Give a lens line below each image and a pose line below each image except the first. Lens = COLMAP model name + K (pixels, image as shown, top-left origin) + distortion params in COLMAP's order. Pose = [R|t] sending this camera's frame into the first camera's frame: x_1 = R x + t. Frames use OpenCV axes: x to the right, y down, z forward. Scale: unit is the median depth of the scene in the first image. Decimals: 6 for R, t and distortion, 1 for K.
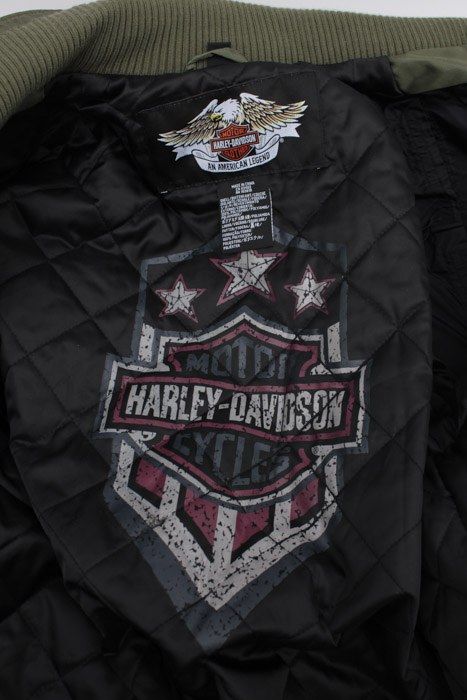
lens RADIAL K [[805.3, 0, 236.2], [0, 805.3, 351.0], [0, 0, 1]] dist [-0.092194, 0.000000]
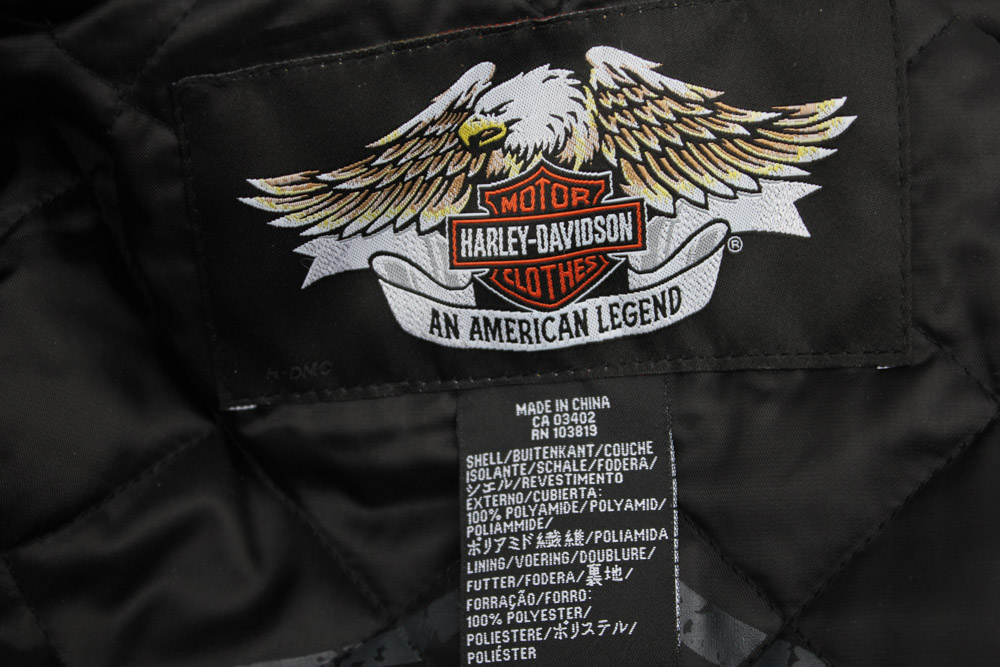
lens RADIAL K [[2110.7, 0, 499.4], [0, 2110.7, 331.3], [0, 0, 1]] dist [-0.030723, 0.000000]
pose [[0.995710, 0.080313, 0.045957, -0.044349], [-0.068822, 0.974766, -0.212357, -0.091192], [-0.061852, 0.208283, 0.976111, 0.363738]]
